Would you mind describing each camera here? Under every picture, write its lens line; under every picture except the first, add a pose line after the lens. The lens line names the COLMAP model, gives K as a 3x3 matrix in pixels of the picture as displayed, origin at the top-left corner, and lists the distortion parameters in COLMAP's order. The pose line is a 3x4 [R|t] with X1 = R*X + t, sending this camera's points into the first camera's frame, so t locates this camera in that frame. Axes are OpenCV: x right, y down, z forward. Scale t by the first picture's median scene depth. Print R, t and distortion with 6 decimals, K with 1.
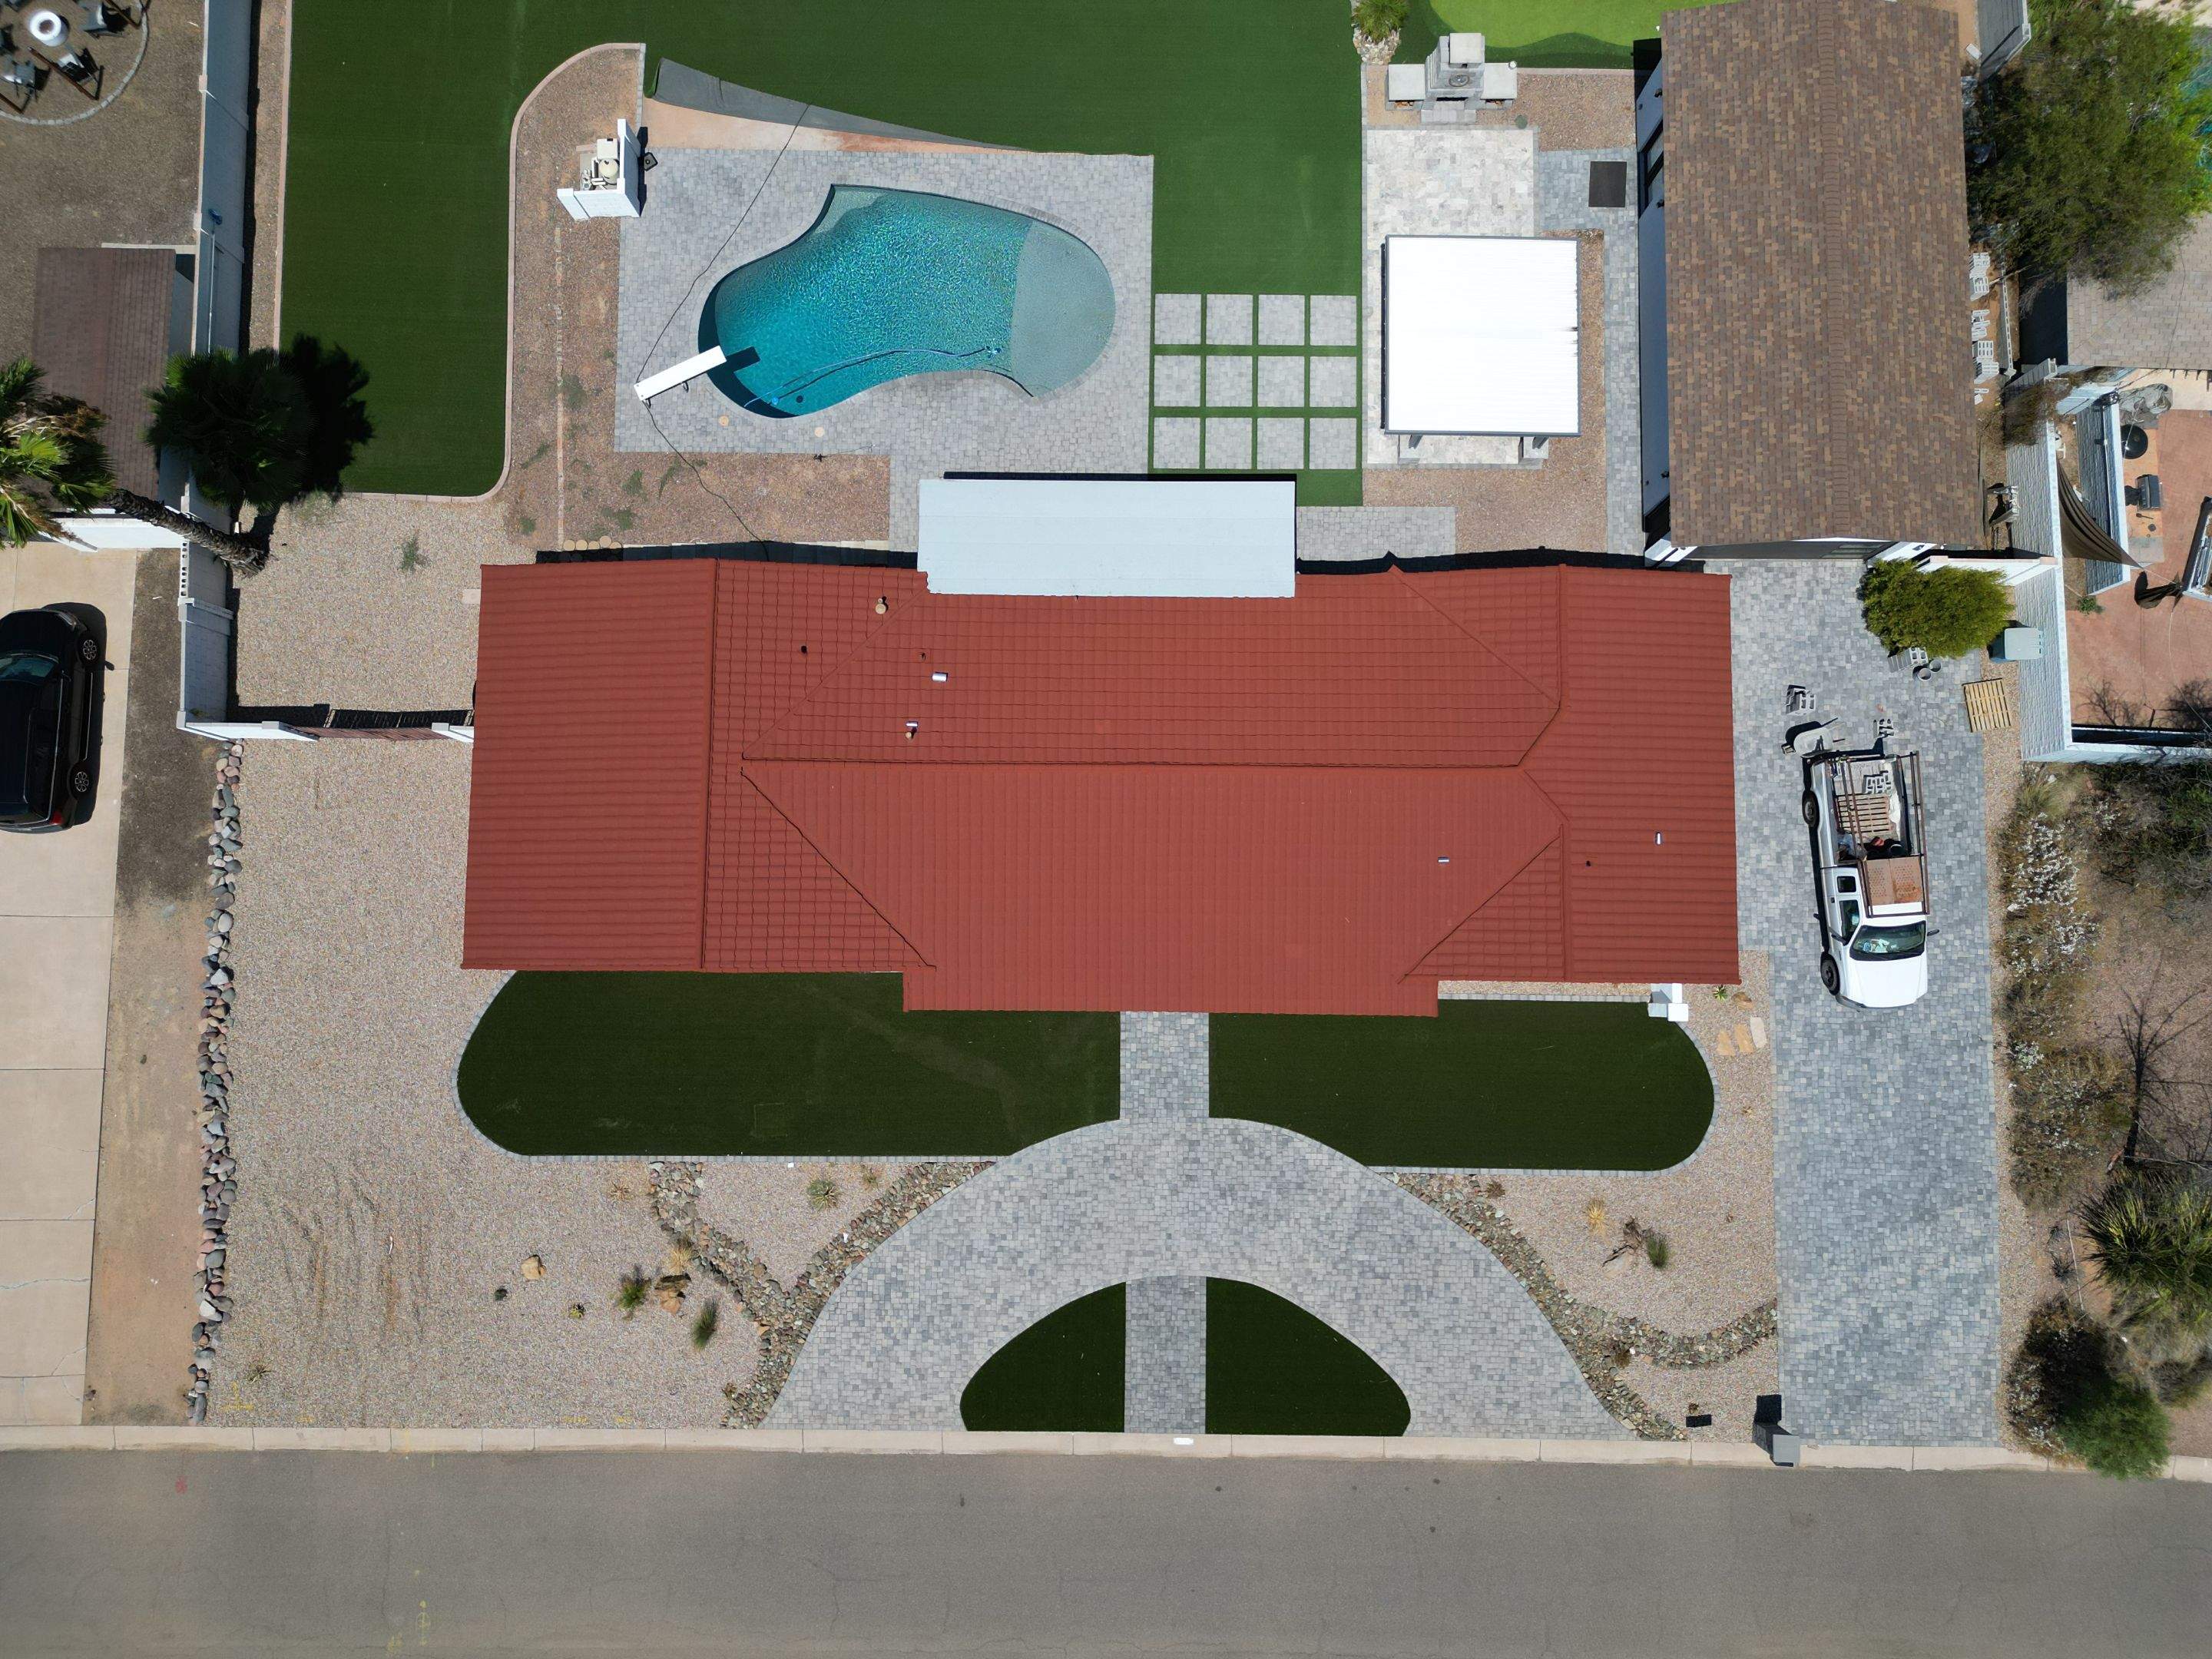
lens RADIAL K [[1548.0, 0, 1099.6], [0, 1548.0, 817.3], [0, 0, 1]] dist [0.051436, -0.045548]
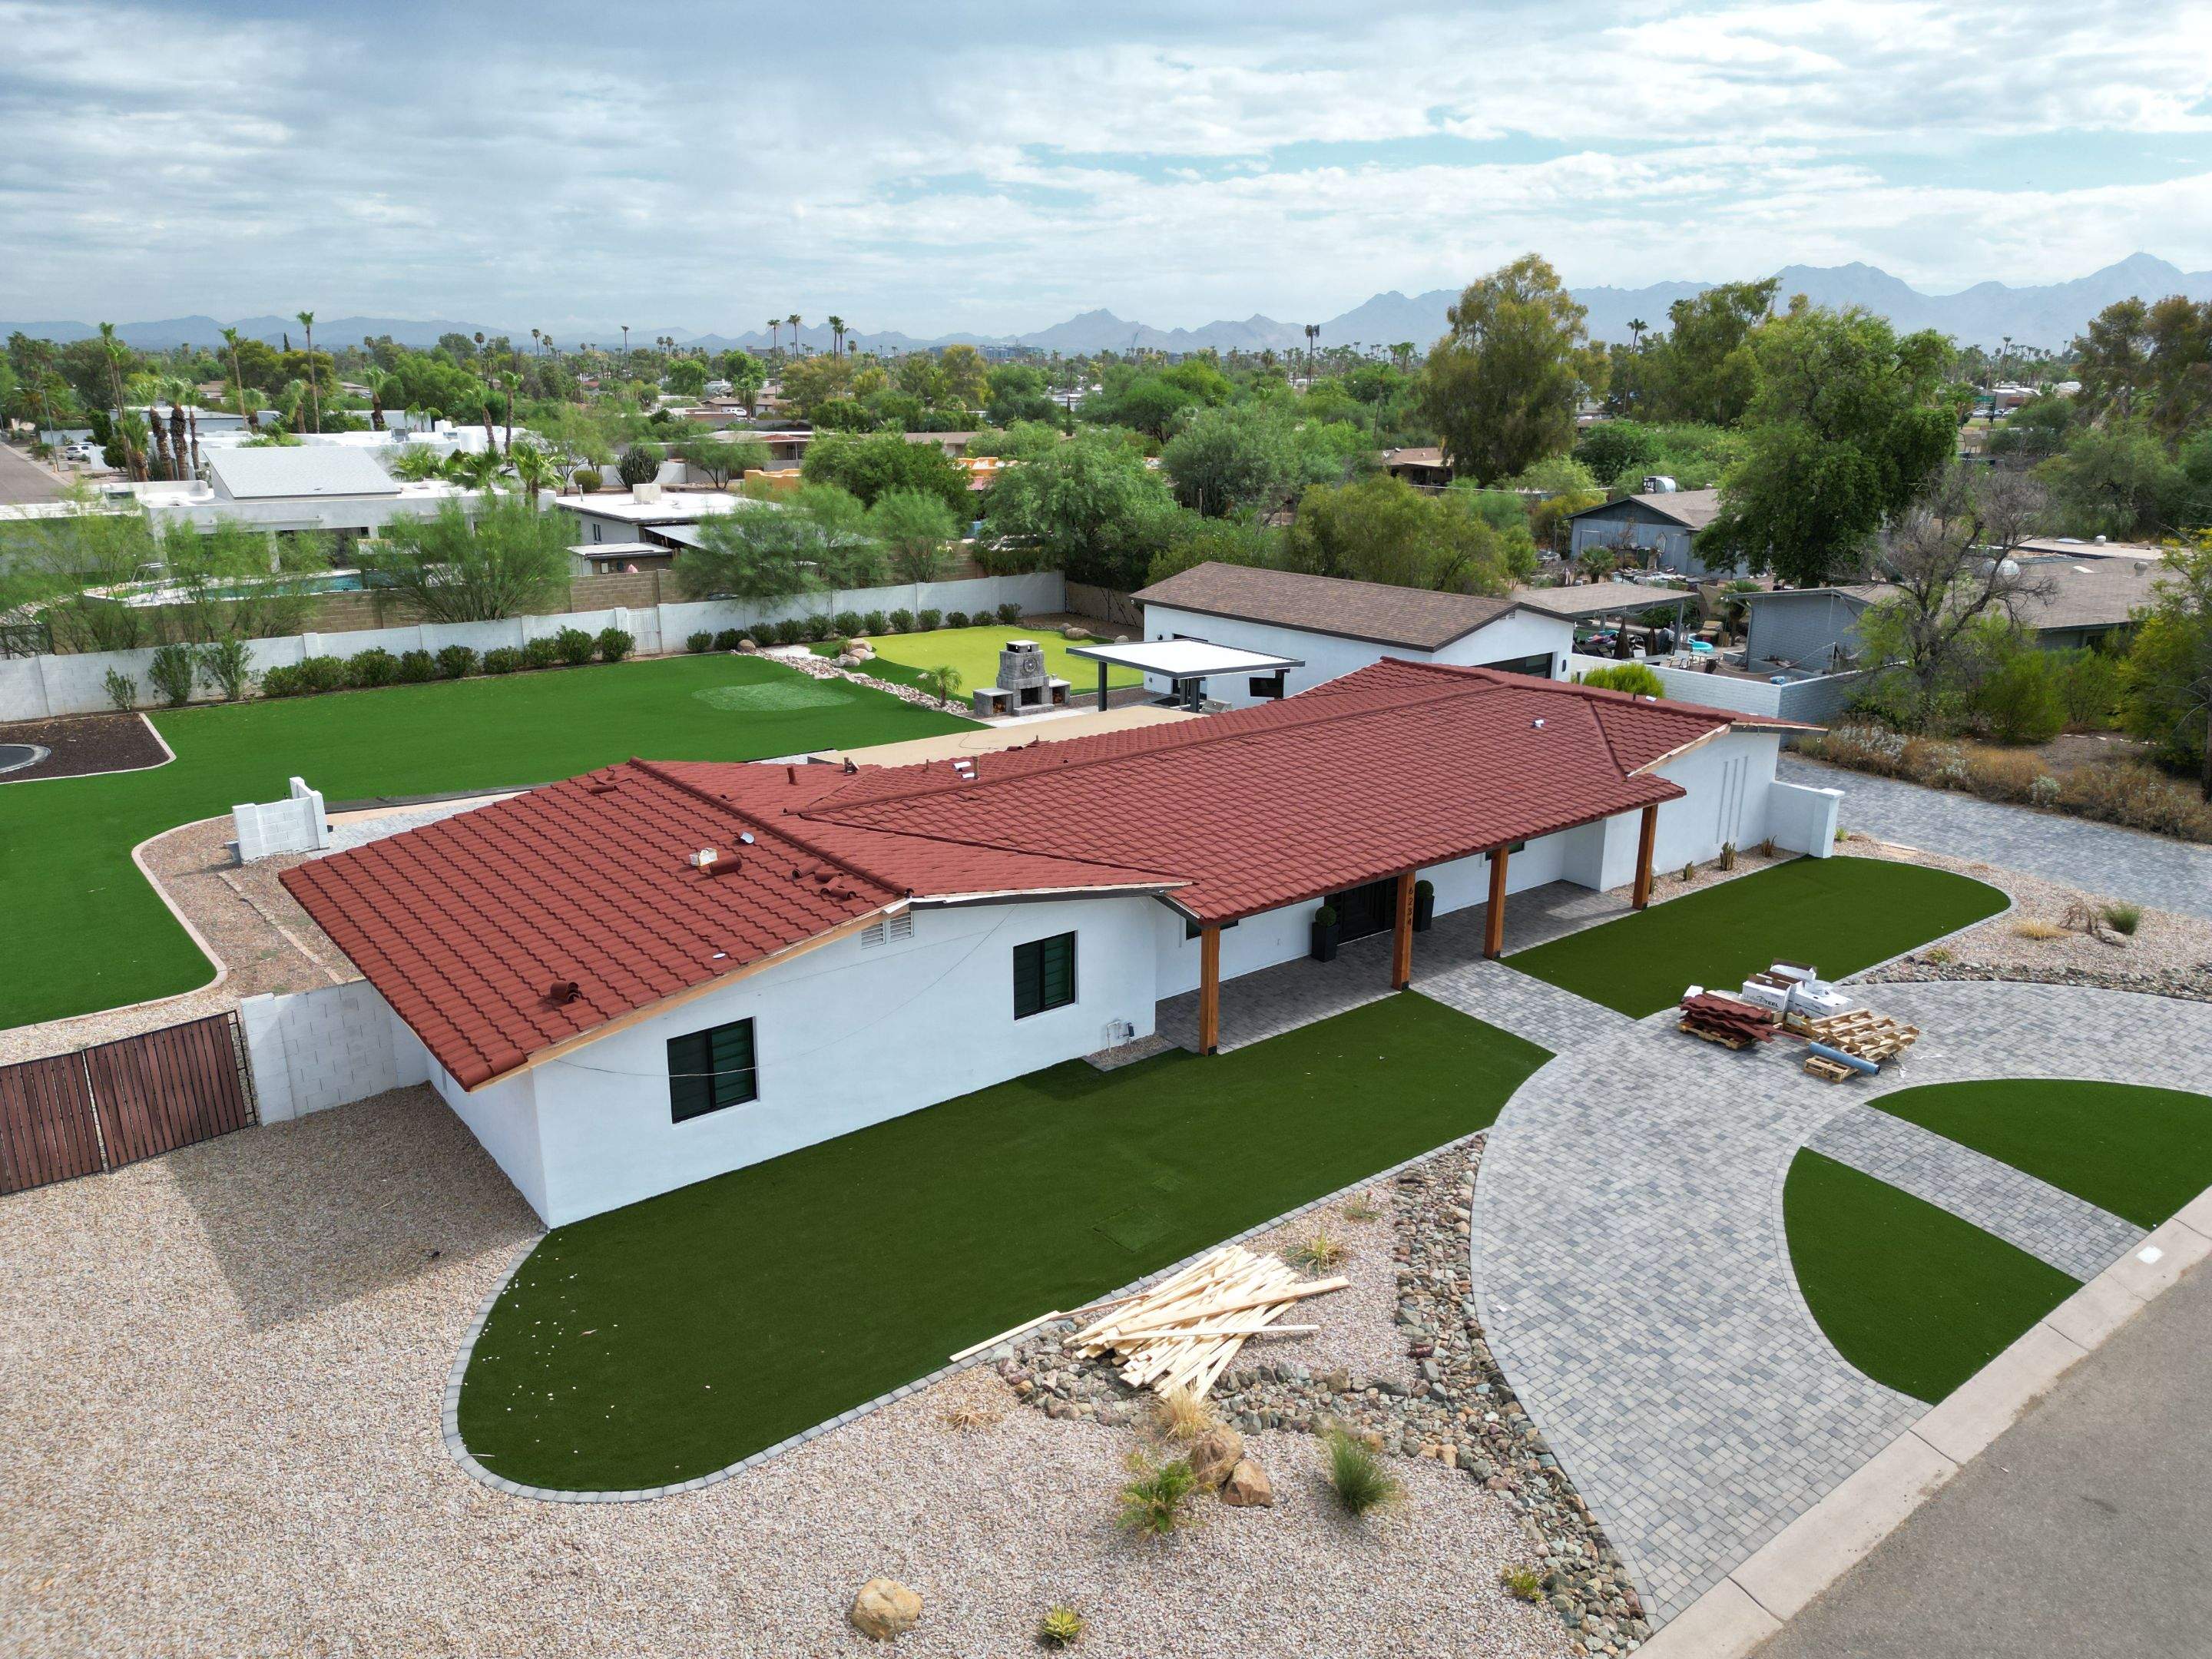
lens RADIAL K [[1548.0, 0, 1100.0], [0, 1548.0, 832.6], [0, 0, 1]] dist [0.051436, -0.045548]
pose [[0.784512, -0.159439, 0.599267, -0.503848], [0.615321, 0.320074, -0.720370, 0.511544], [-0.076955, 0.933880, 0.349208, 0.707689]]
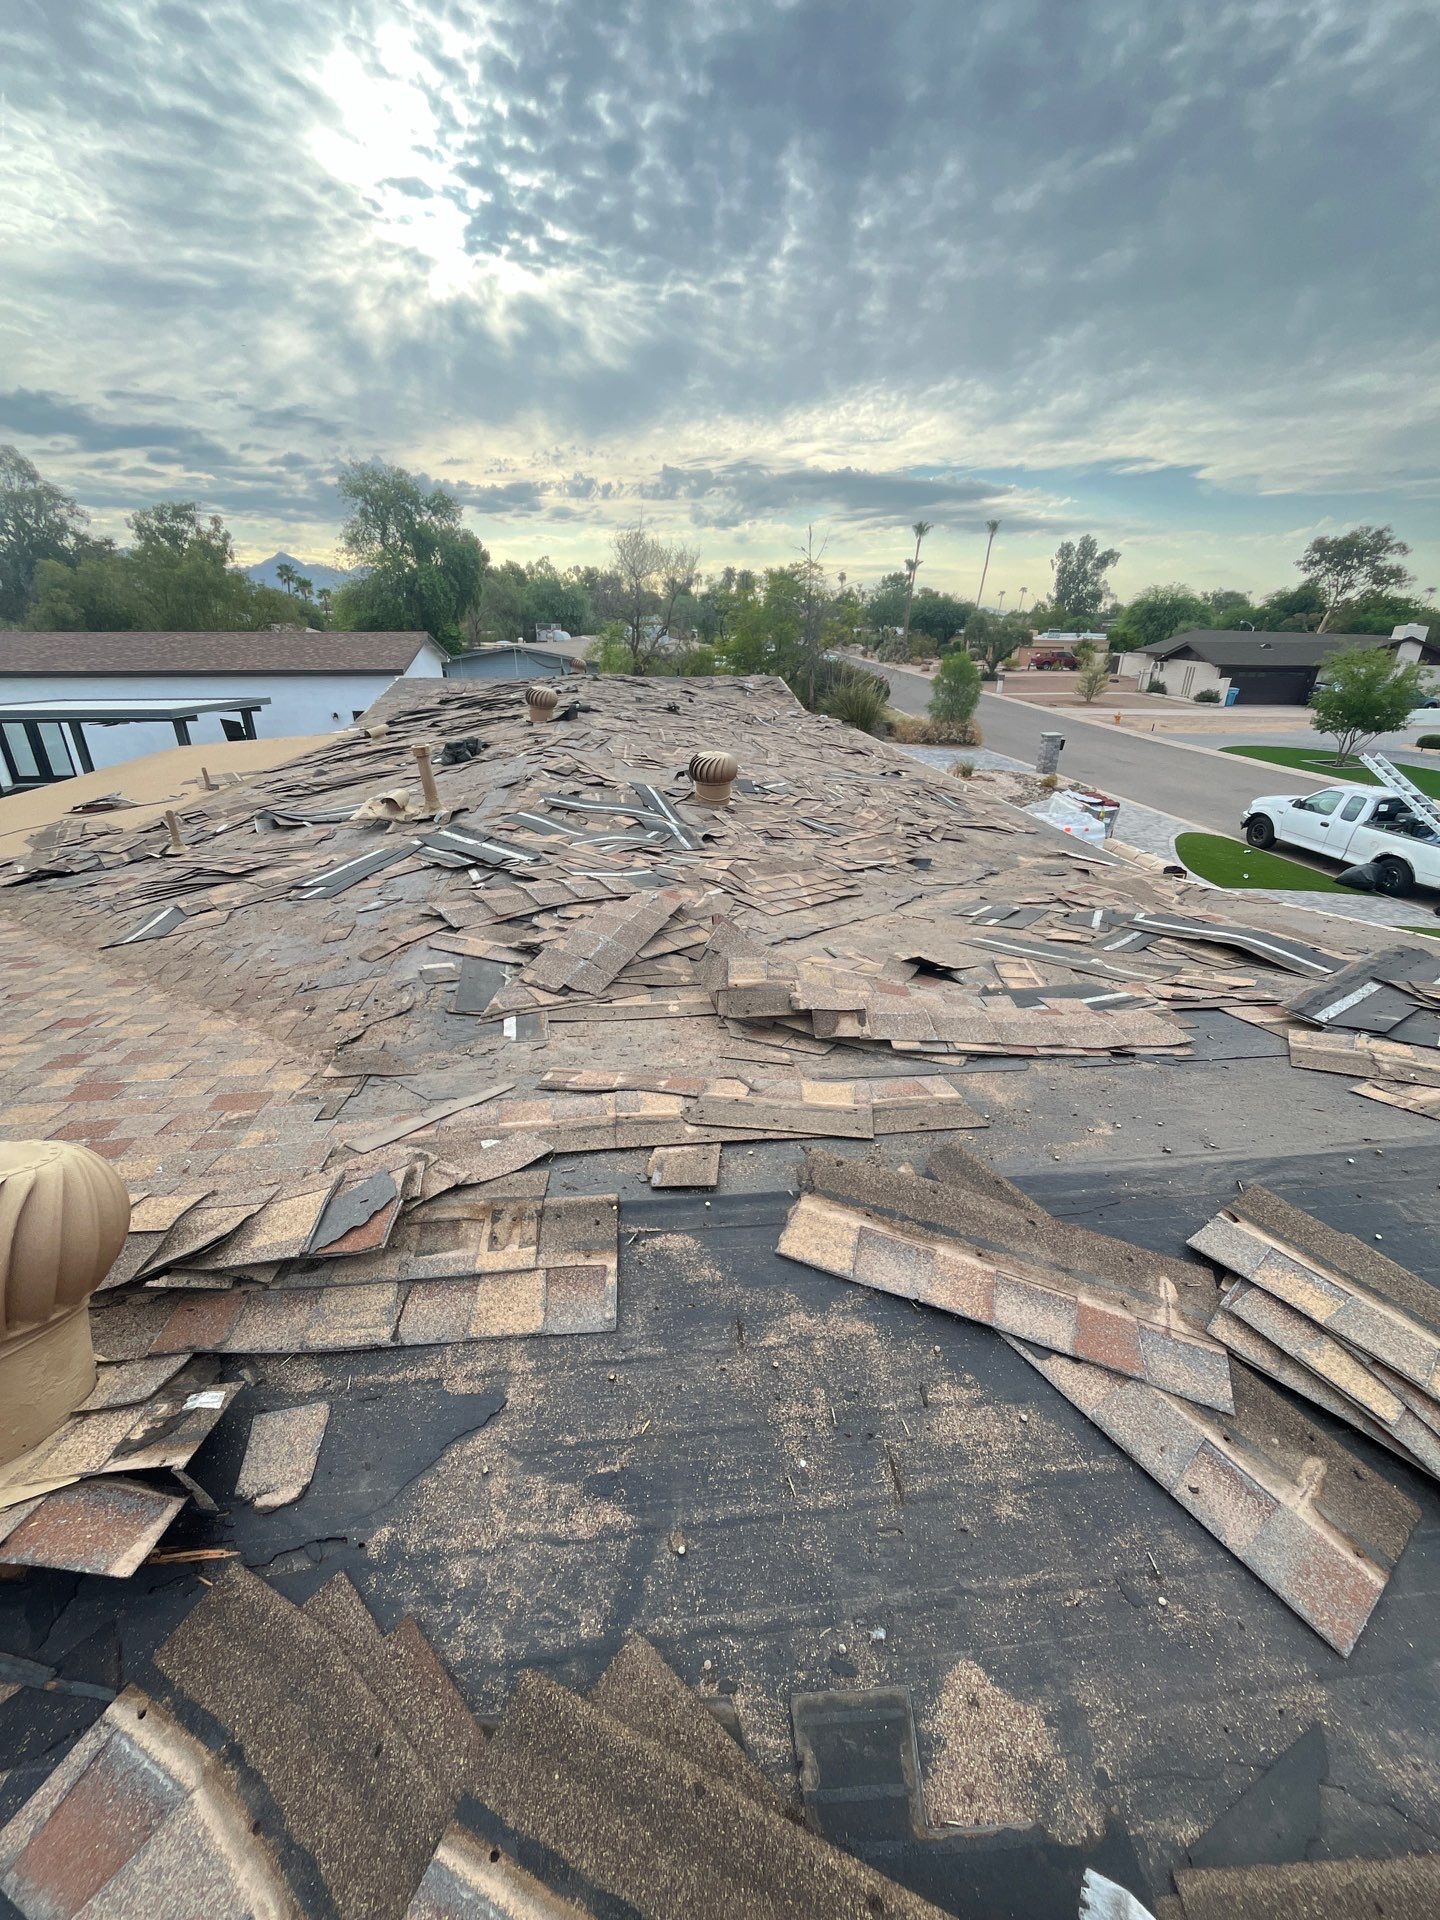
lens RADIAL K [[773.9, 0, 724.1], [0, 773.9, 968.5], [0, 0, 1]] dist [-0.006313, 0.002204]
pose [[-0.121528, -0.397426, 0.909551, -0.264889], [0.986812, 0.050340, 0.153847, -0.018069], [-0.106929, 0.916252, 0.386067, 0.907243]]
